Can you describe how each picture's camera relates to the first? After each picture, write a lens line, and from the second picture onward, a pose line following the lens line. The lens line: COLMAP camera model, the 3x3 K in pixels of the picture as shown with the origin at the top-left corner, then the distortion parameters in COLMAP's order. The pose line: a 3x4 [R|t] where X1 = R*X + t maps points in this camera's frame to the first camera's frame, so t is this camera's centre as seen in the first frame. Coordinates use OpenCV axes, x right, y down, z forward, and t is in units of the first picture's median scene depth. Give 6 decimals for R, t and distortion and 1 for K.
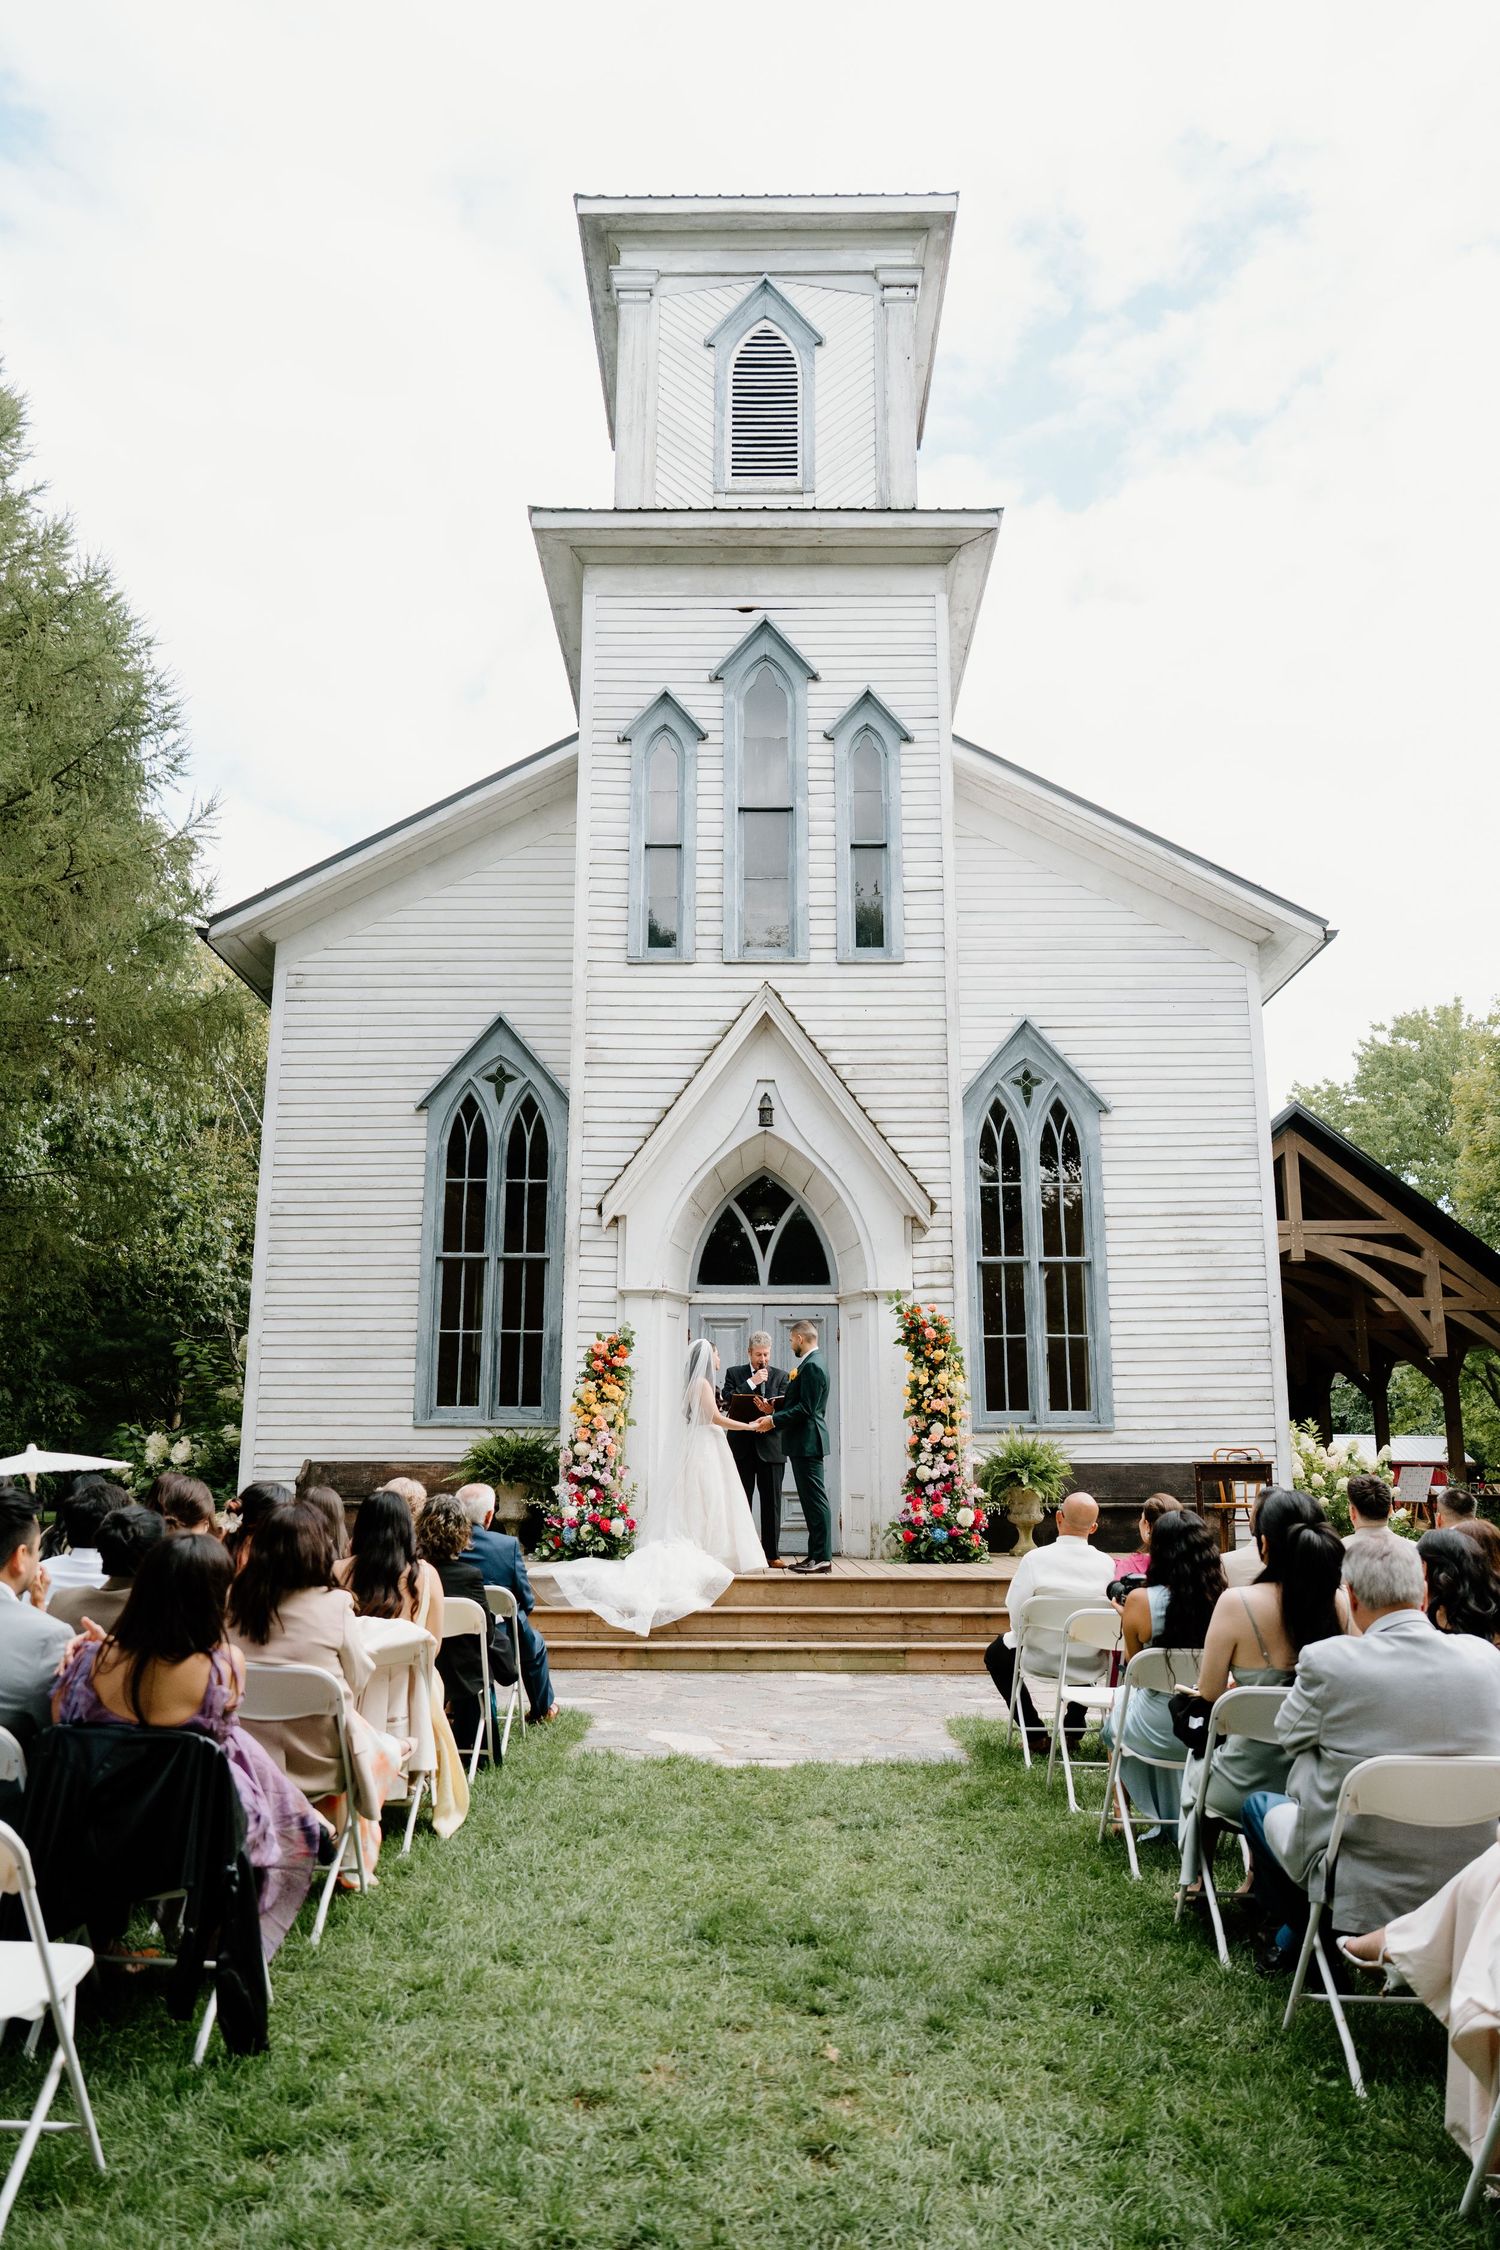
lens RADIAL K [[1599.2, 0, 741.6], [0, 1599.2, 1146.8], [0, 0, 1]] dist [-0.030098, 0.014214]
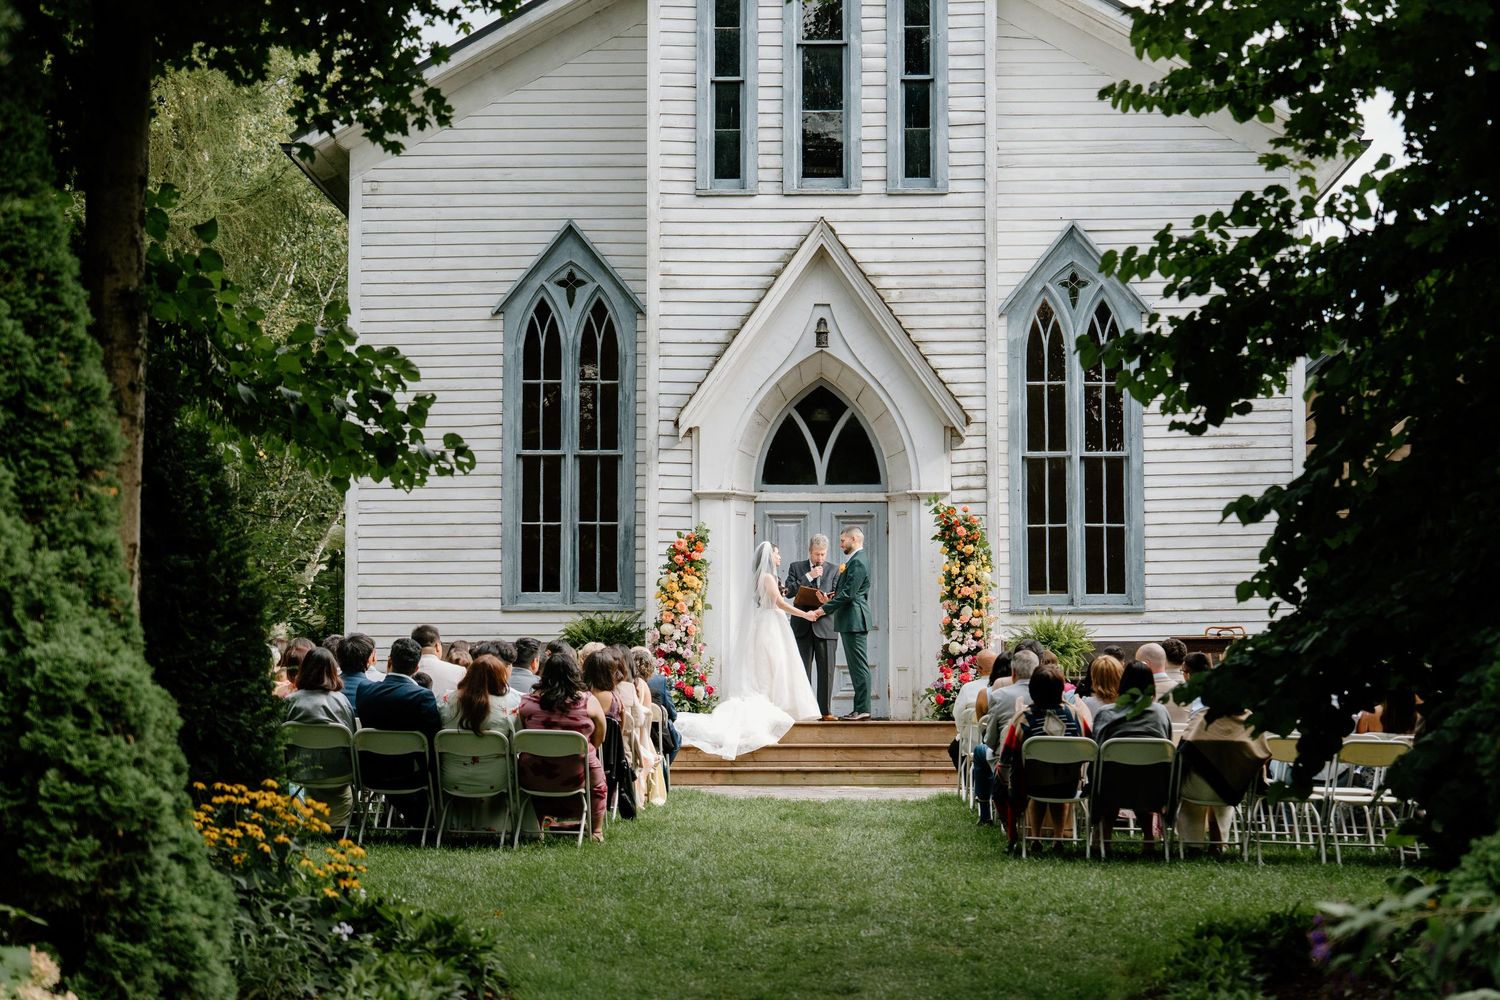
lens RADIAL K [[3018.1, 0, 787.0], [0, 3018.1, 529.0], [0, 0, 1]] dist [-0.021824, 0.000000]
pose [[0.999962, -0.003776, -0.007842, 0.006206], [0.004894, 0.988994, 0.147872, -0.189474], [0.007197, -0.147904, 0.988975, -1.060647]]
